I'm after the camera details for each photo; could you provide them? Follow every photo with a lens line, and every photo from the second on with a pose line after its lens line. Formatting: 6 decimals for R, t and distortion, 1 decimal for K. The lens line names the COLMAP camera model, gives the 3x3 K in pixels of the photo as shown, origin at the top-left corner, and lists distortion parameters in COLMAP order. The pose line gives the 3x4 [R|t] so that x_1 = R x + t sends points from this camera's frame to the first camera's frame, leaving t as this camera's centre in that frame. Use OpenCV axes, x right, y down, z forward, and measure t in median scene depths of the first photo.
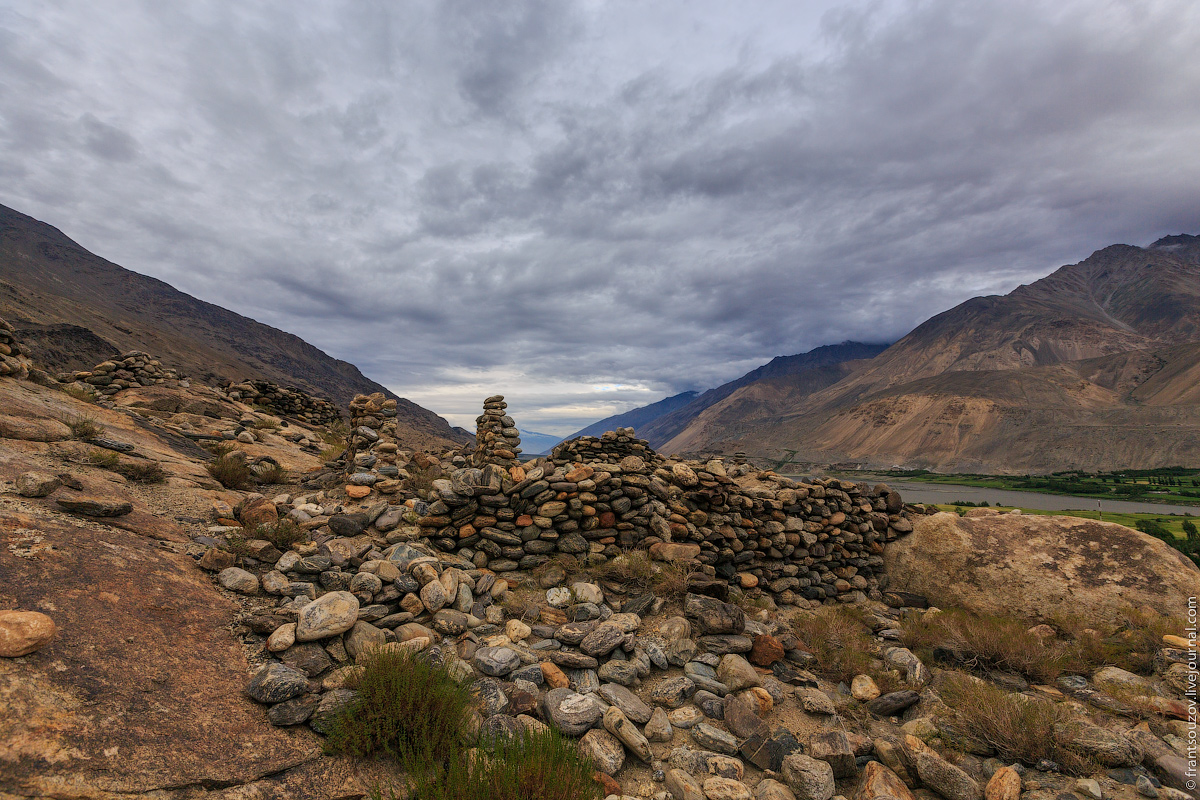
lens RADIAL K [[530.4, 0, 600.0], [0, 530.4, 400.0], [0, 0, 1]] dist [-0.000626, -0.000924]
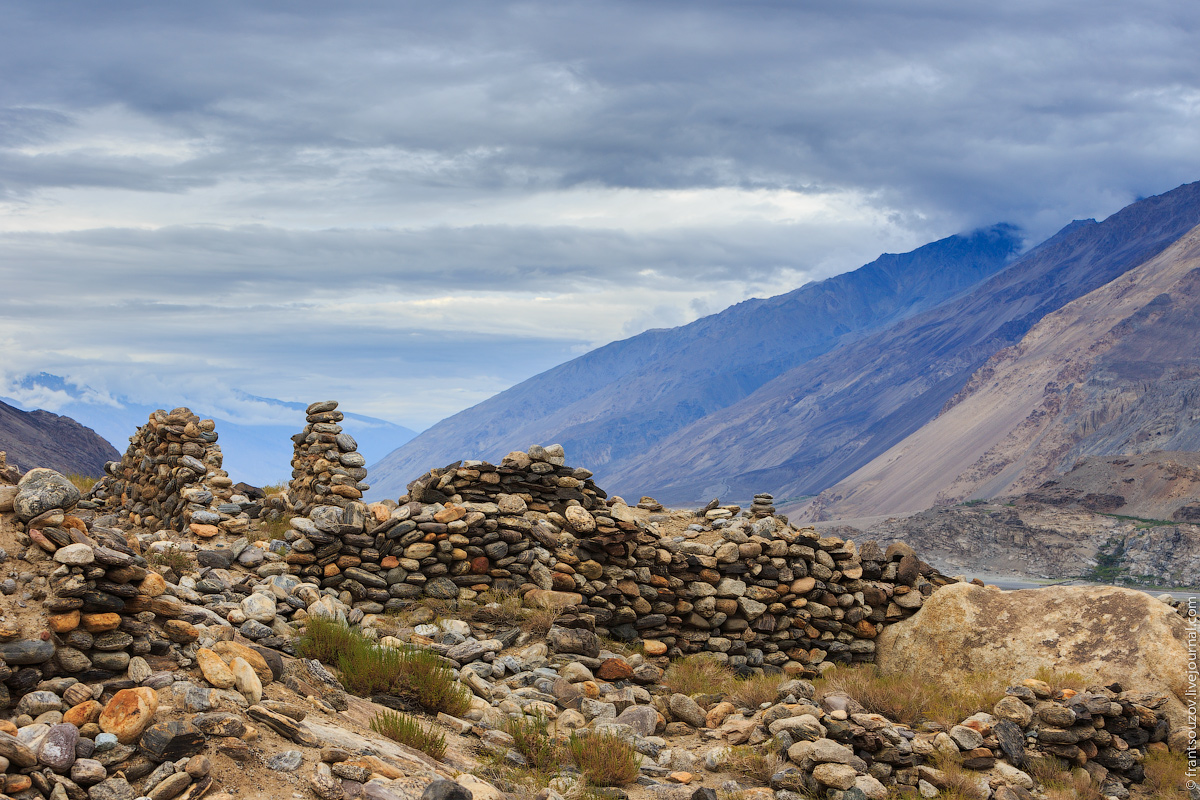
lens RADIAL K [[2394.3, 0, 600.0], [0, 2394.3, 400.0], [0, 0, 1]] dist [0.153439, -0.020702]
pose [[0.999879, 0.013738, 0.007299, 0.170432], [-0.014141, 0.998193, 0.058397, -0.273778], [-0.006484, -0.058493, 0.998267, -2.829582]]
